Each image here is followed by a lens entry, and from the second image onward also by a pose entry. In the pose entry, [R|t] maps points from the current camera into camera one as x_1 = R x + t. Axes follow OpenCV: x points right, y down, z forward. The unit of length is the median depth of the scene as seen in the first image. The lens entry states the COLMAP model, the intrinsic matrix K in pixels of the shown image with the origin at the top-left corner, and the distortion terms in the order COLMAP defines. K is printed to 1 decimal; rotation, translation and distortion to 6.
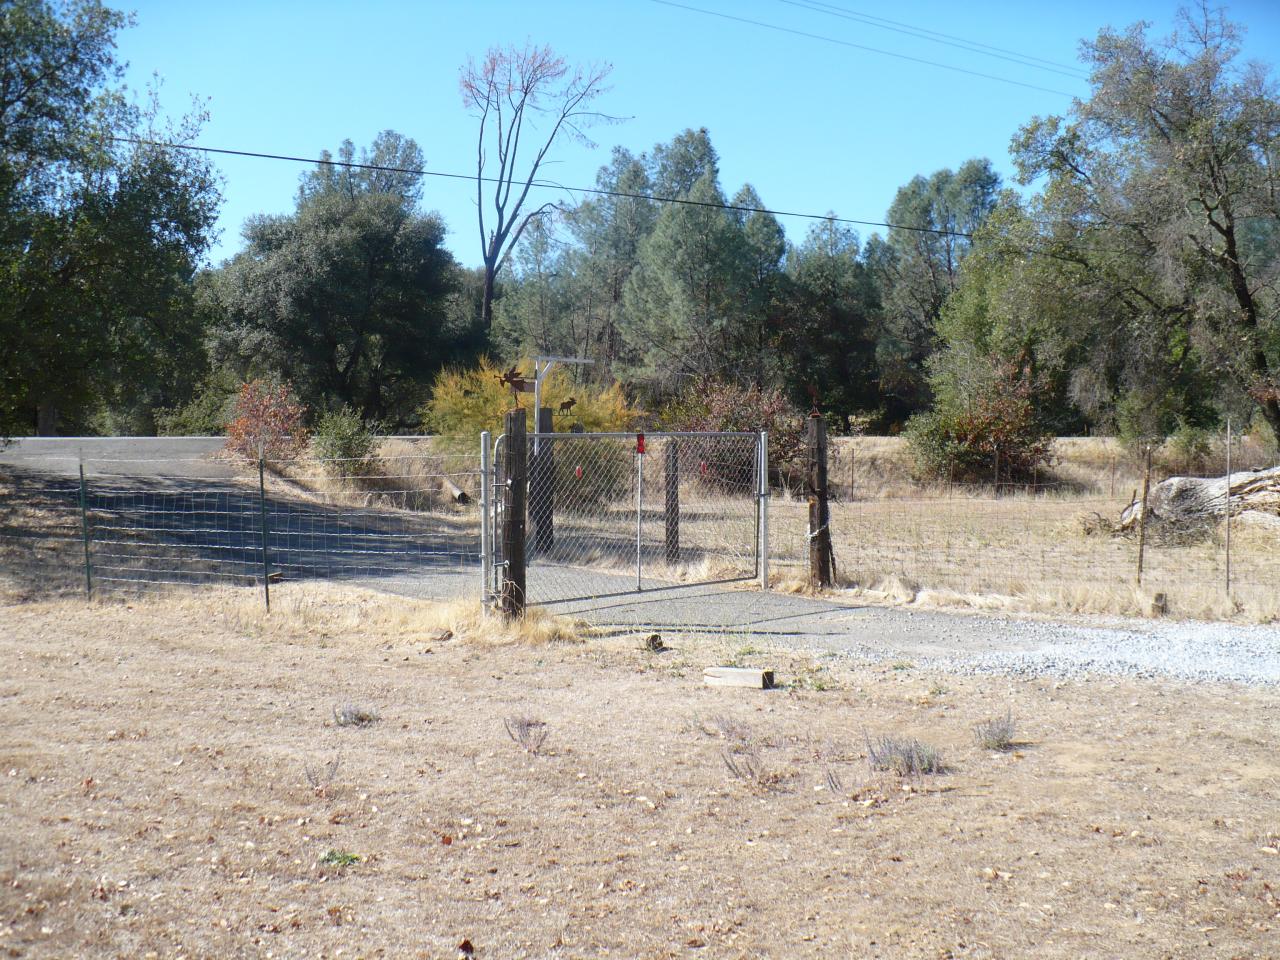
lens RADIAL K [[1441.4, 0, 621.3], [0, 1441.4, 504.1], [0, 0, 1]] dist [-0.305296, 0.513322]
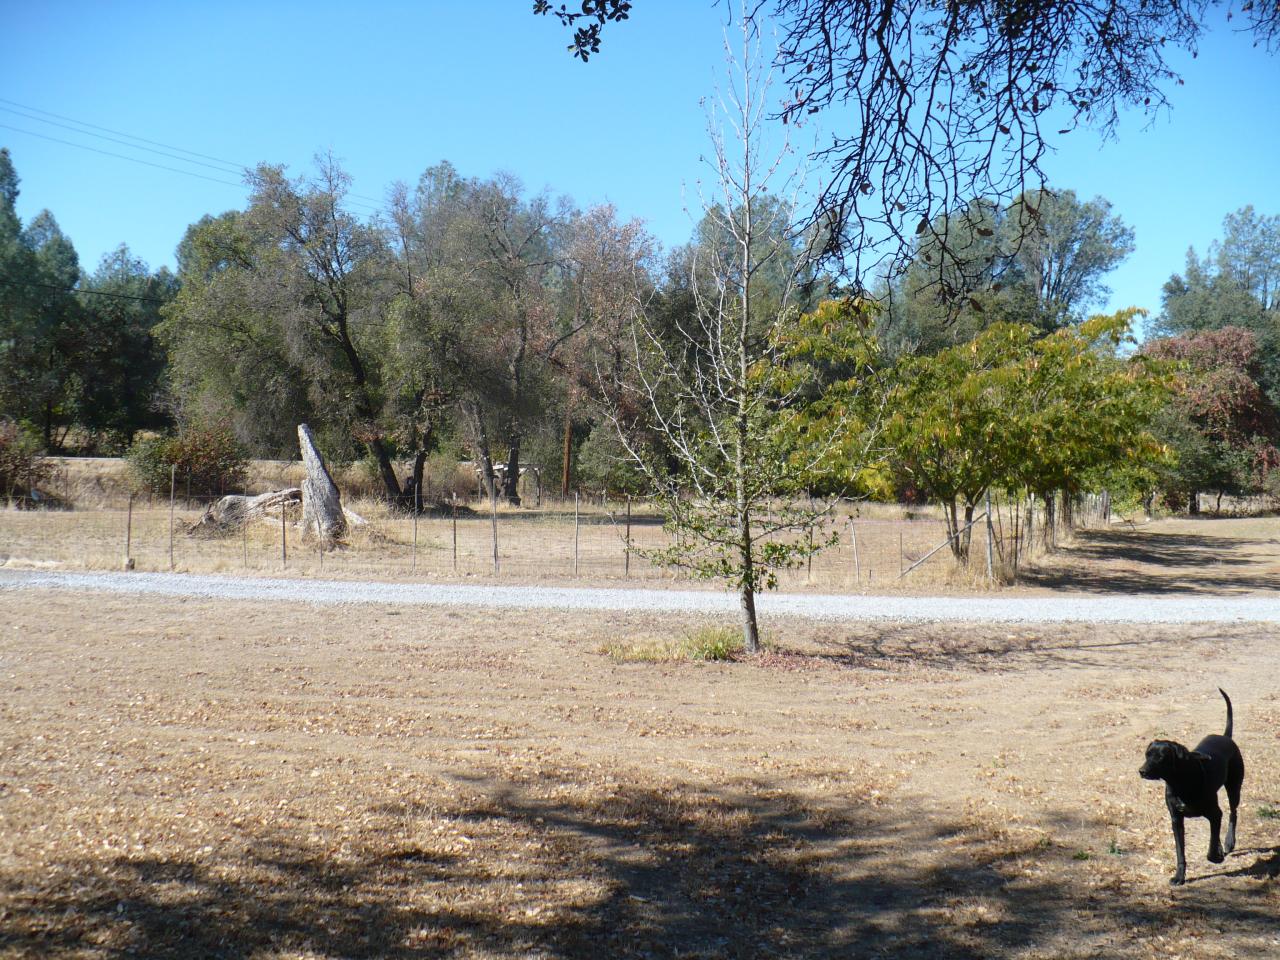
lens RADIAL K [[1441.4, 0, 621.3], [0, 1441.4, 504.1], [0, 0, 1]] dist [-0.305296, 0.513322]
pose [[0.893959, 0.010728, 0.448020, 0.016270], [-0.006200, 0.999914, -0.011572, 0.001112], [-0.448105, 0.007567, 0.893949, -0.114855]]
